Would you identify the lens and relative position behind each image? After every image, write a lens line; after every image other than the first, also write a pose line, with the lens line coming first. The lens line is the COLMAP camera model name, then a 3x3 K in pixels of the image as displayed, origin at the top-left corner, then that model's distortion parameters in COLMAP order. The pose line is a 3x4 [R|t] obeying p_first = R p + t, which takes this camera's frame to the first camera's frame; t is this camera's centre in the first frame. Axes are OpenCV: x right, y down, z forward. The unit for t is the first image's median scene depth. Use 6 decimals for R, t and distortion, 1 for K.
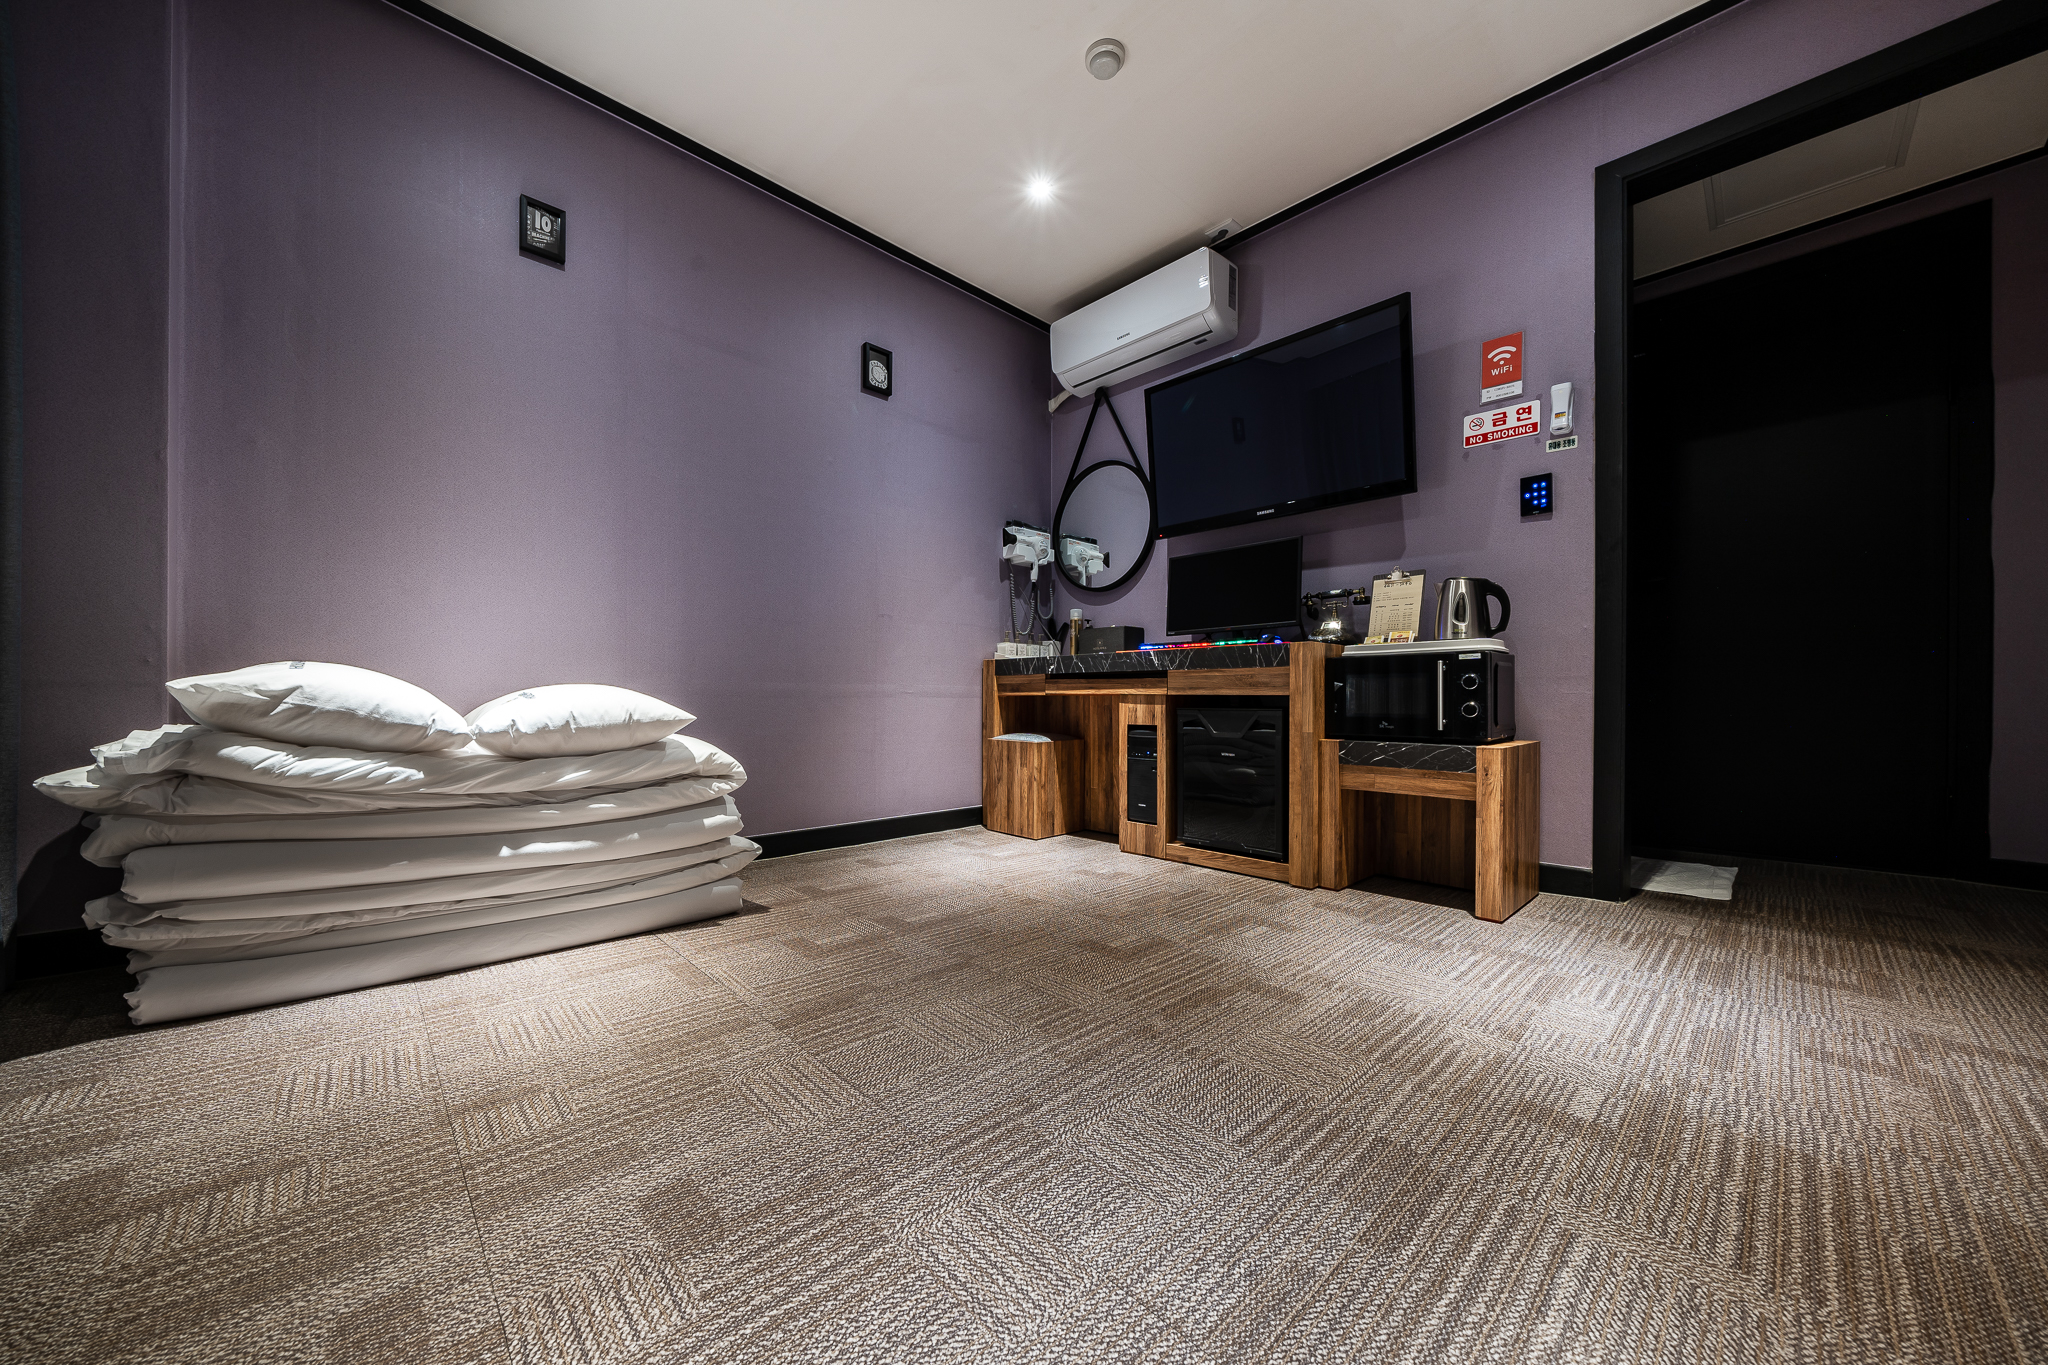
lens RADIAL K [[711.1, 0, 1005.9], [0, 711.1, 698.0], [0, 0, 1]] dist [-0.002090, -0.000031]
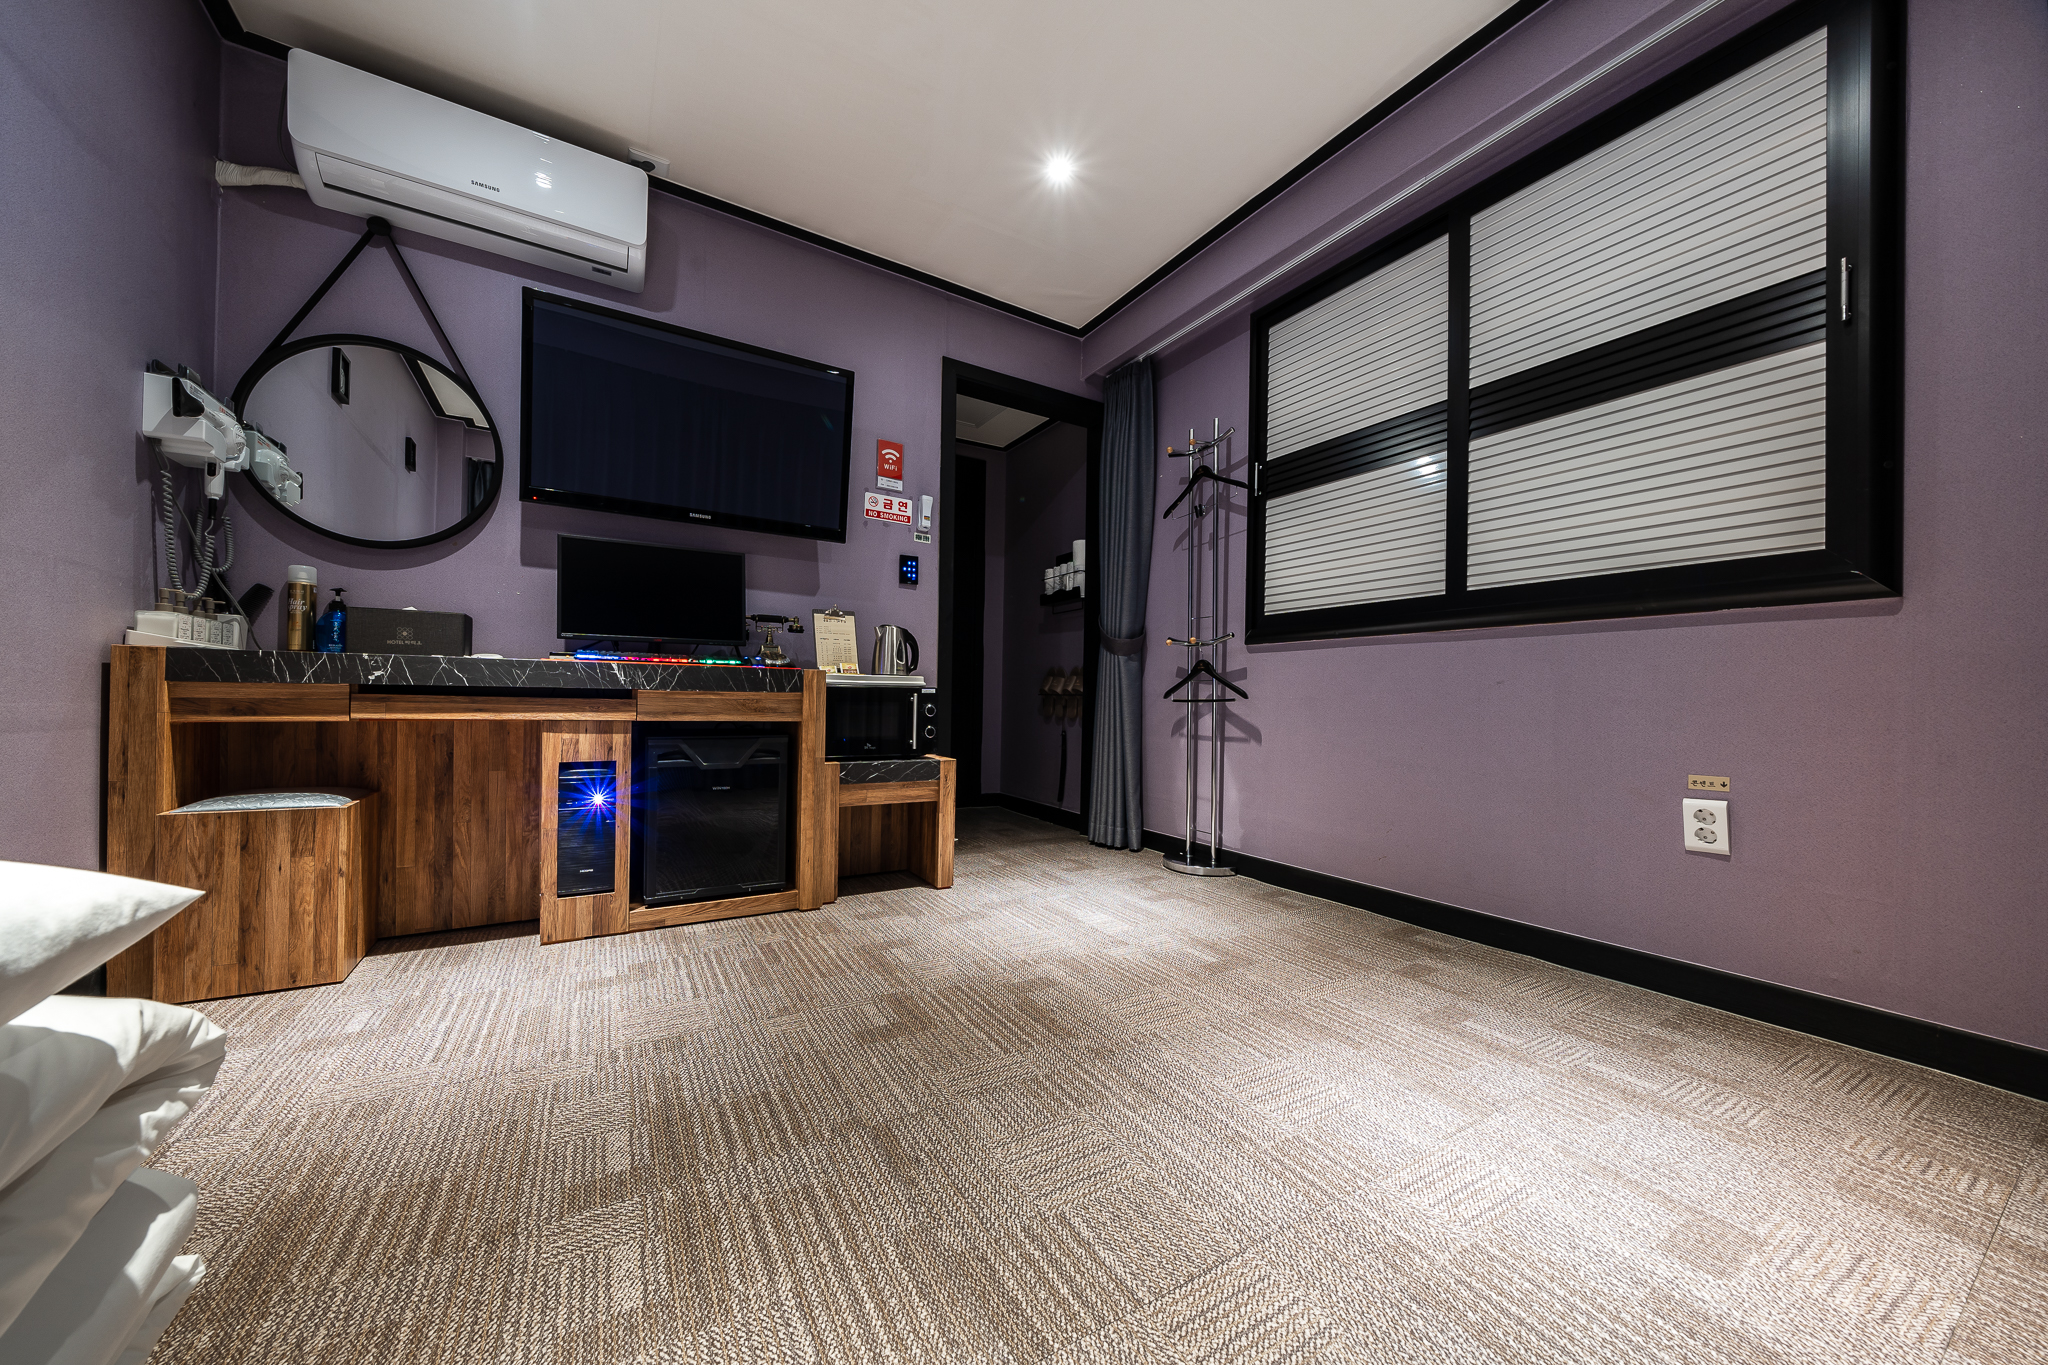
lens RADIAL K [[699.1, 0, 986.0], [0, 699.1, 698.6], [0, 0, 1]] dist [-0.006965, -0.000080]
pose [[0.235777, 0.003198, 0.971802, -0.494373], [-0.014196, 0.999899, 0.000154, -0.040073], [-0.971703, -0.013832, 0.235799, 0.514636]]
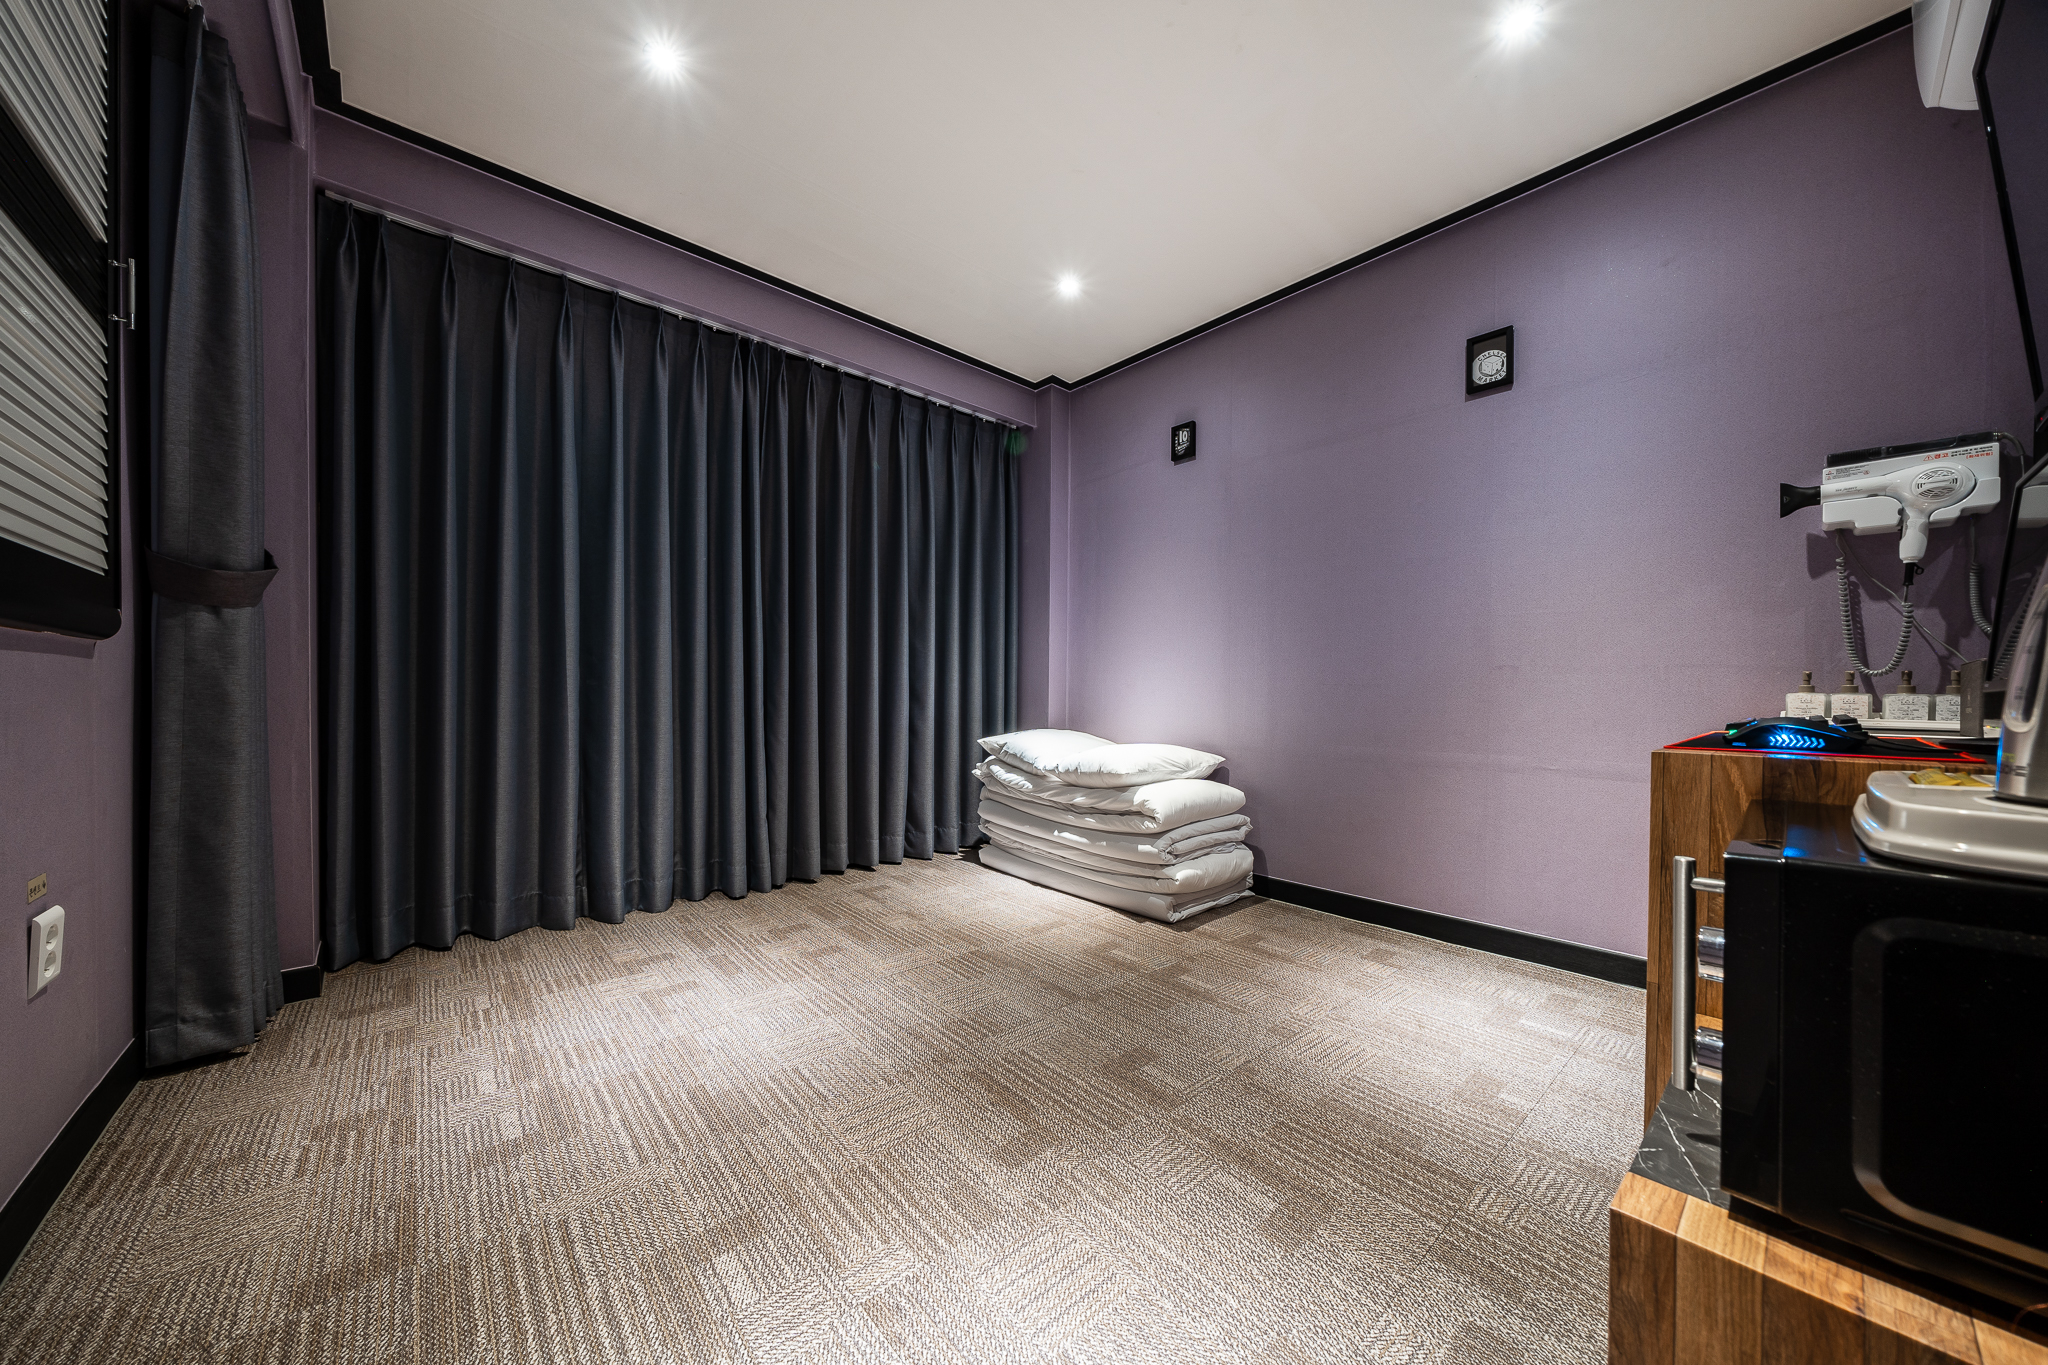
lens RADIAL K [[692.3, 0, 1011.5], [0, 692.3, 696.7], [0, 0, 1]] dist [-0.005139, -0.000284]
pose [[-0.023700, -0.001338, -0.999718, 0.797666], [-0.012700, 0.999919, -0.001037, -0.100422], [0.999638, 0.012672, -0.023715, 0.634959]]
